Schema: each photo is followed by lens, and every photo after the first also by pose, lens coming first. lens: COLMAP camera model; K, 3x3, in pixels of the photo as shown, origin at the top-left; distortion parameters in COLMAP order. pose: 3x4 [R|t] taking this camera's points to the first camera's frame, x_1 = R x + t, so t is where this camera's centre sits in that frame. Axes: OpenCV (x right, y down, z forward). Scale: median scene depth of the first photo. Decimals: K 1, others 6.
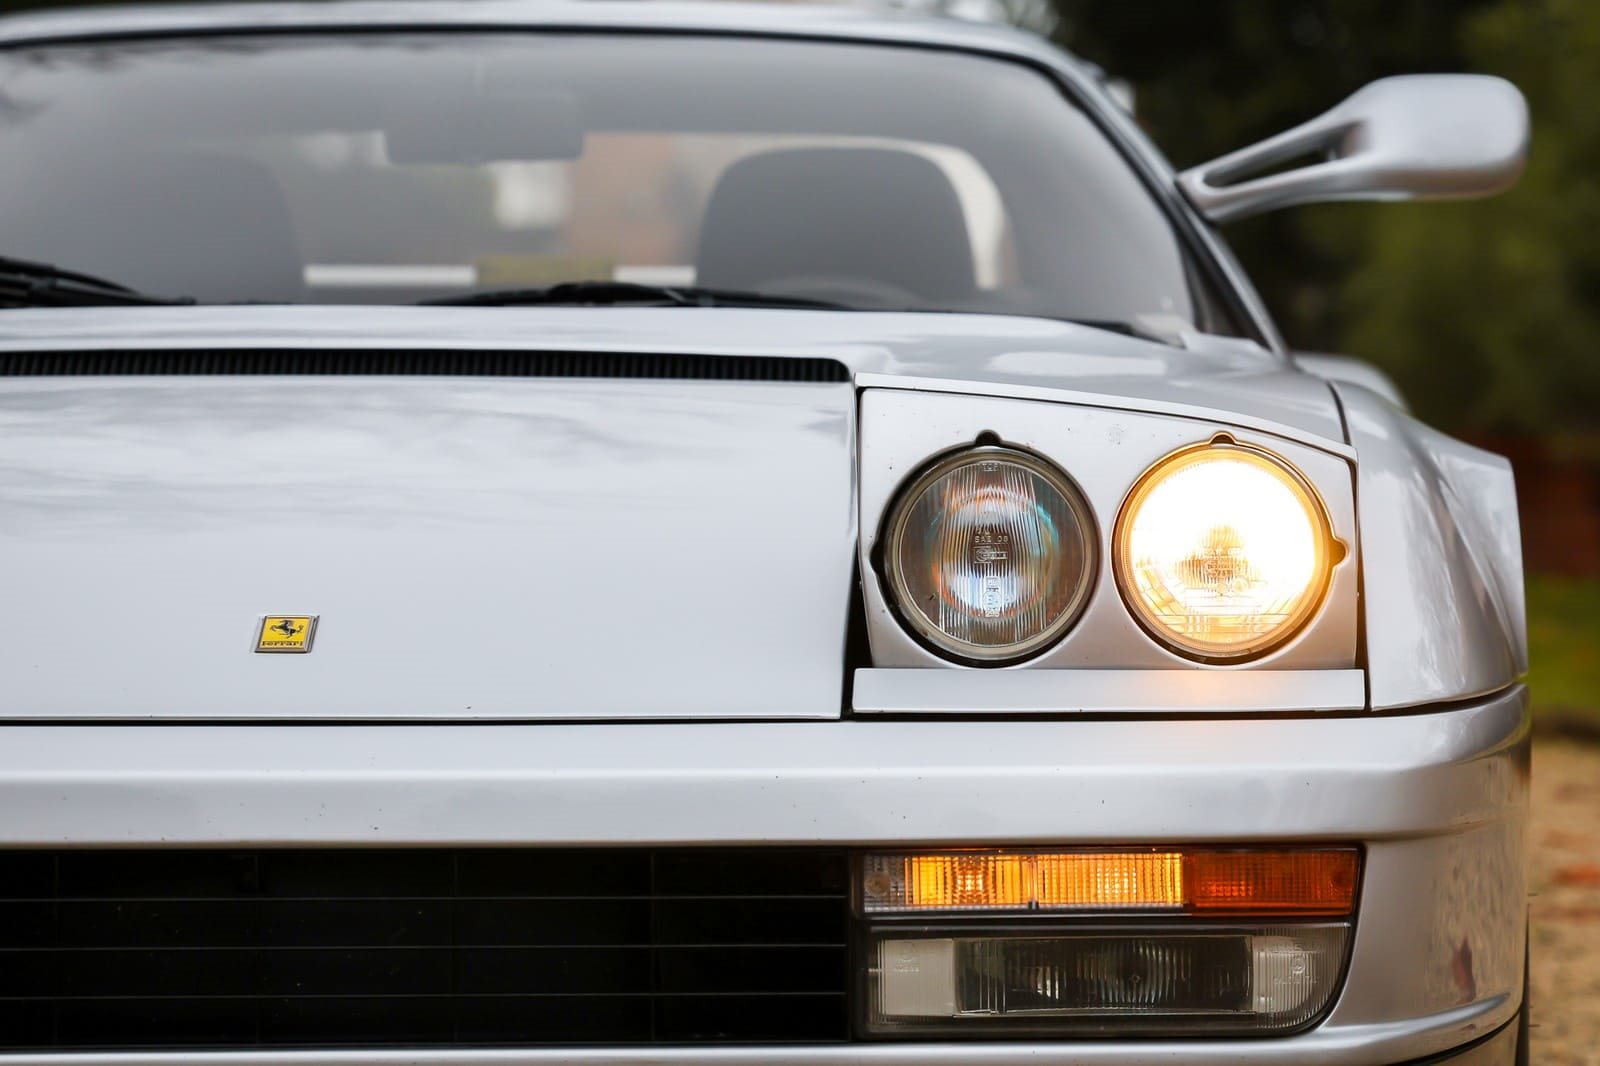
lens RADIAL K [[9792.3, 0, 802.0], [0, 9792.3, 537.8], [0, 0, 1]] dist [2.162206, 0.000000]
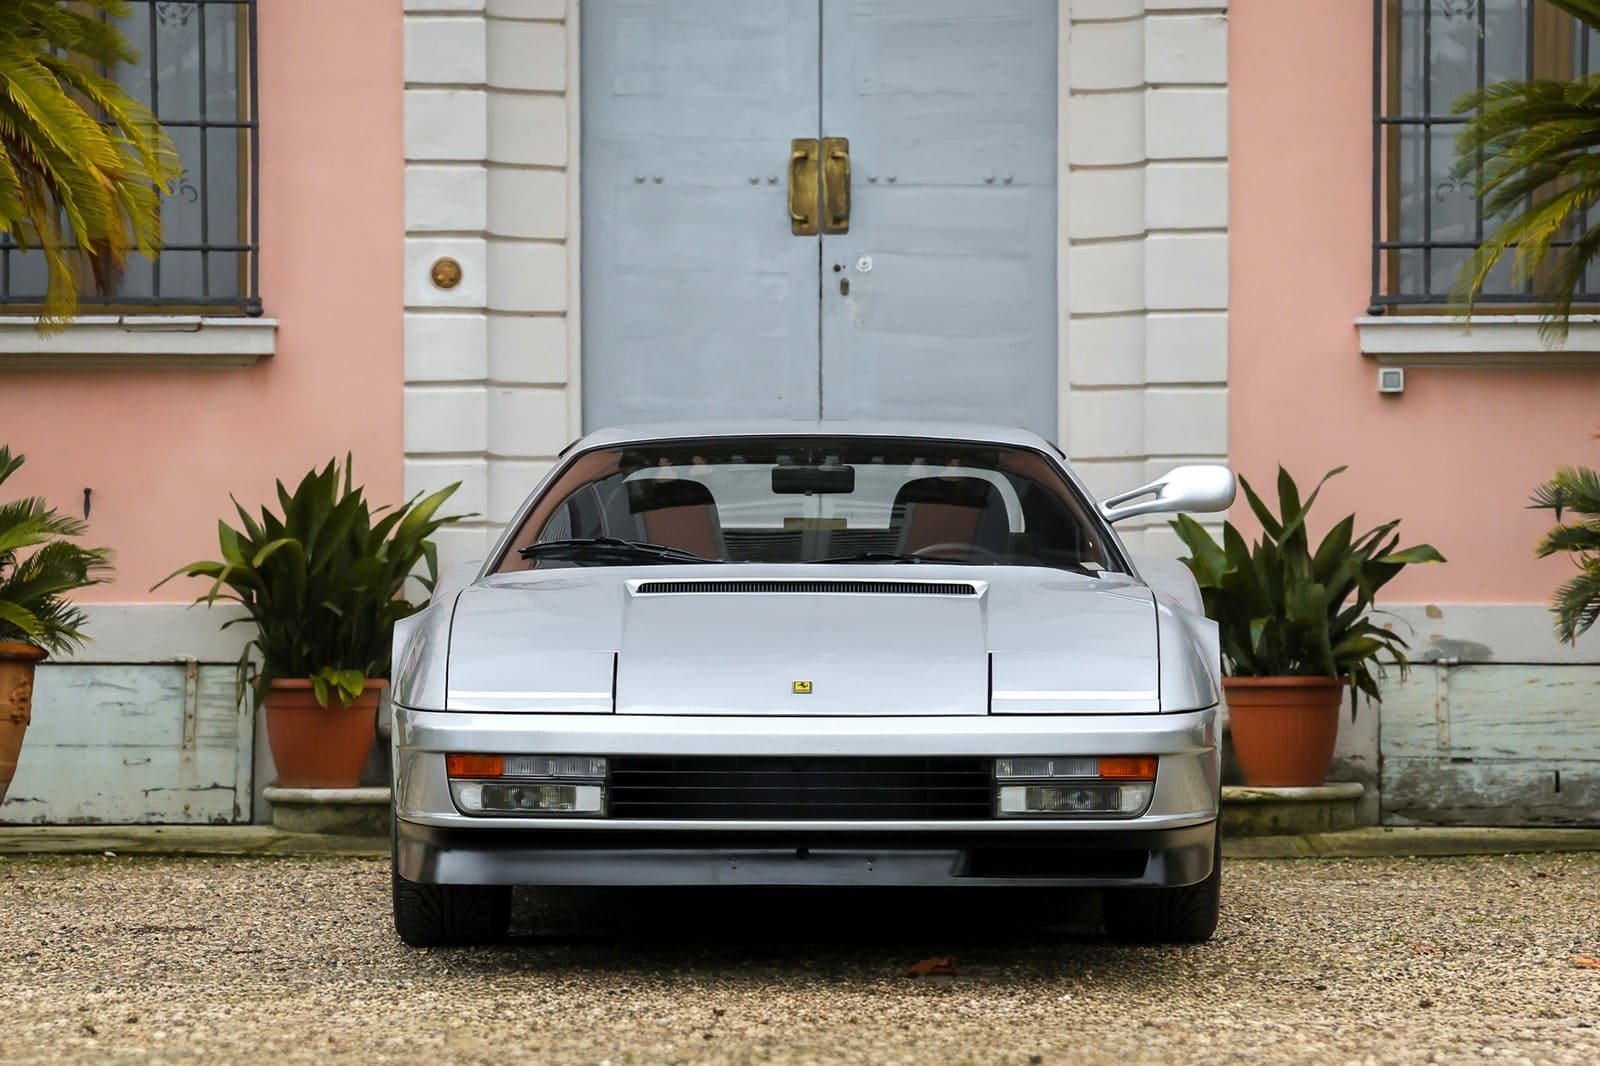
lens RADIAL K [[7642.1, 0, 790.9], [0, 7642.1, 579.1], [0, 0, 1]] dist [1.218343, 0.000000]
pose [[0.999999, -0.001168, 0.000248, -0.056879], [0.001168, 0.999996, -0.002643, -0.017445], [-0.000244, 0.002643, 0.999996, -1.362490]]
